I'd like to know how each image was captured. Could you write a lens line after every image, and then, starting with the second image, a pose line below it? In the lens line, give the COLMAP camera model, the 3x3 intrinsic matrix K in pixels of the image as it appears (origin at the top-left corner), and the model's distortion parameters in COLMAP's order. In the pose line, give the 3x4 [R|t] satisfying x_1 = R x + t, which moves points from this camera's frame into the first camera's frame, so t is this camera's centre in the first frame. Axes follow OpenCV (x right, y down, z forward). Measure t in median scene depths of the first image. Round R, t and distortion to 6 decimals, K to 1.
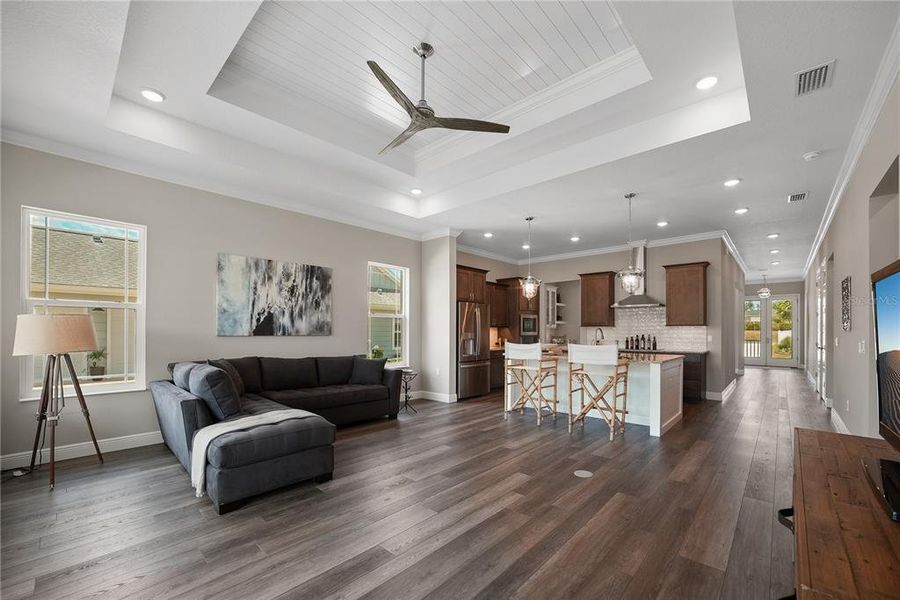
lens RADIAL K [[365.6, 0, 459.2], [0, 365.6, 326.7], [0, 0, 1]] dist [-0.015553, -0.000081]
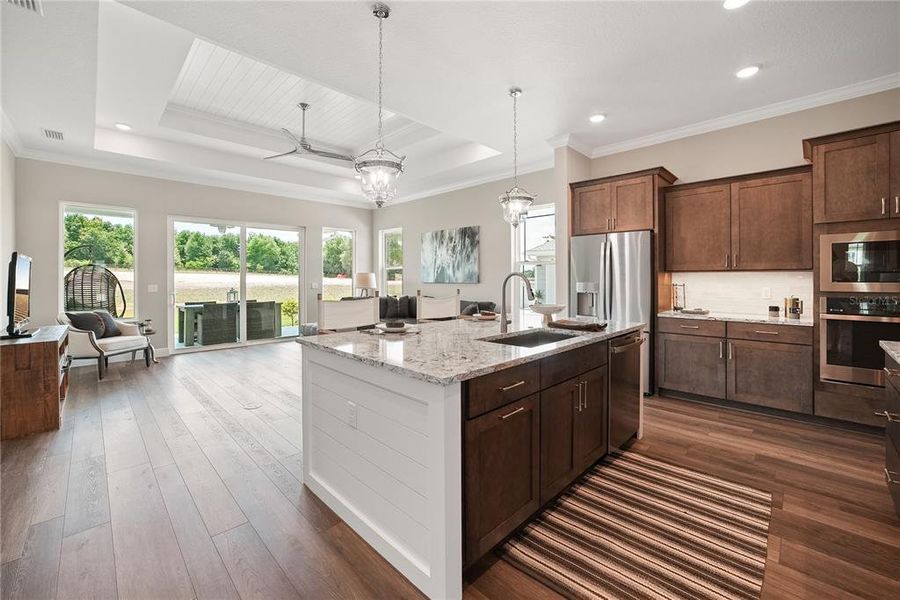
lens RADIAL K [[368.0, 0, 450.6], [0, 368.0, 276.1], [0, 0, 1]] dist [-0.030188, 0.000030]
pose [[-0.044483, -0.008444, -0.998974, 0.878504], [0.010048, 0.999910, -0.008900, 0.011268], [0.998960, -0.010434, -0.044395, 1.019489]]
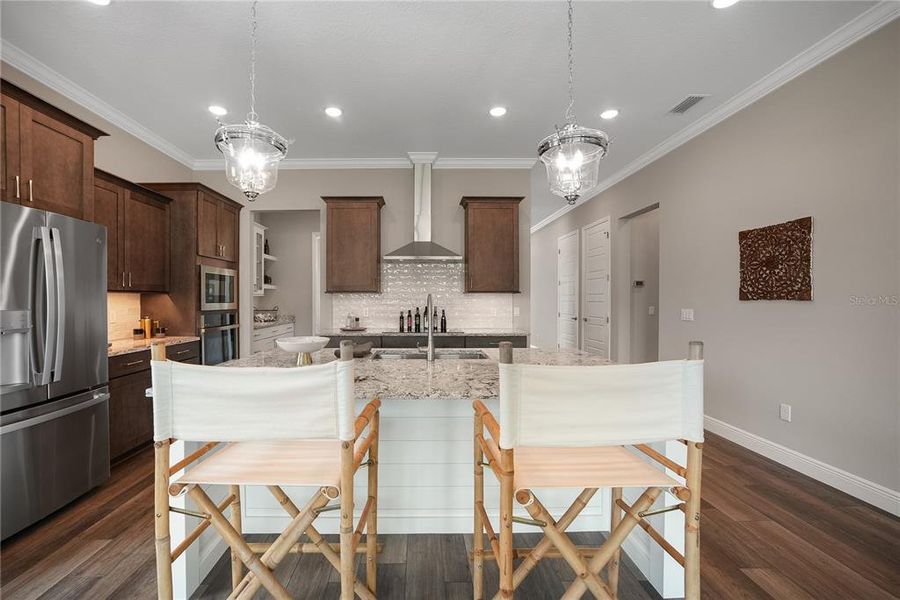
lens RADIAL K [[367.0, 0, 419.5], [0, 367.0, 299.9], [0, 0, 1]] dist [-0.025564, 0.000335]
pose [[0.740010, -0.003203, 0.672588, 0.101715], [-0.004119, 0.999948, 0.009294, 0.006827], [-0.672583, -0.009649, 0.739959, 0.758904]]
